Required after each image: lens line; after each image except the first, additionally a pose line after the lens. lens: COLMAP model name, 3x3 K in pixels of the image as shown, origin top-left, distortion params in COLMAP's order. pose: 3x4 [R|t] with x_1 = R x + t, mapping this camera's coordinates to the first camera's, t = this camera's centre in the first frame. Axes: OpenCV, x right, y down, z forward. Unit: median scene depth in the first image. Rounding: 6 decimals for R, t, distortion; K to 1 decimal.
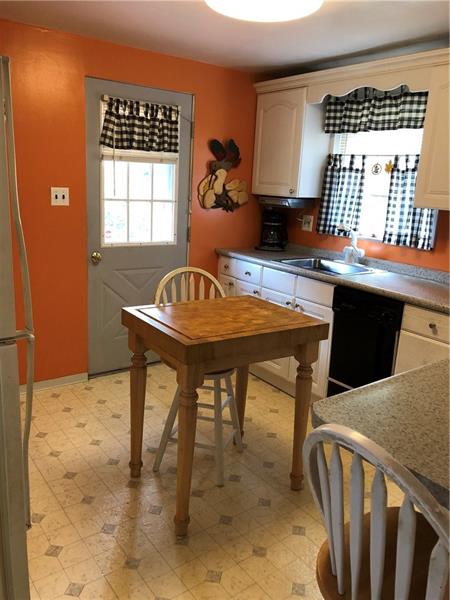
lens RADIAL K [[490.9, 0, 225.2], [0, 490.9, 300.6], [0, 0, 1]] dist [0.039475, -0.018844]
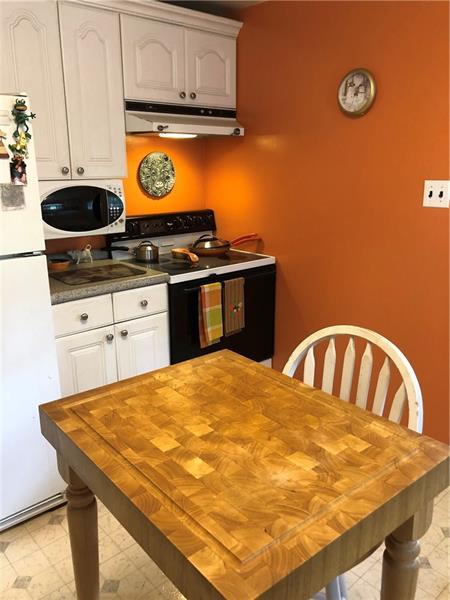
lens RADIAL K [[490.9, 0, 226.5], [0, 490.9, 297.8], [0, 0, 1]] dist [0.039475, -0.018844]
pose [[0.082598, 0.203710, -0.975541, 0.443389], [-0.223325, 0.957774, 0.181091, -0.177511], [0.971238, 0.202905, 0.124604, 0.888032]]
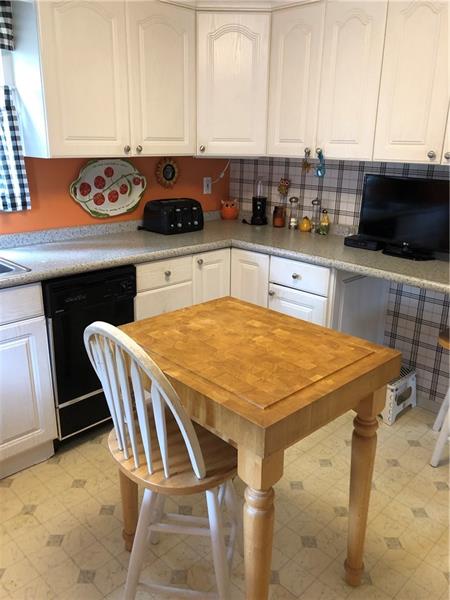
lens RADIAL K [[490.9, 0, 224.1], [0, 490.9, 299.8], [0, 0, 1]] dist [0.039475, -0.018844]
pose [[-0.140213, -0.354807, 0.924366, -0.590695], [0.210213, 0.901637, 0.377969, -0.276950], [-0.967549, 0.247310, -0.051836, 1.019146]]
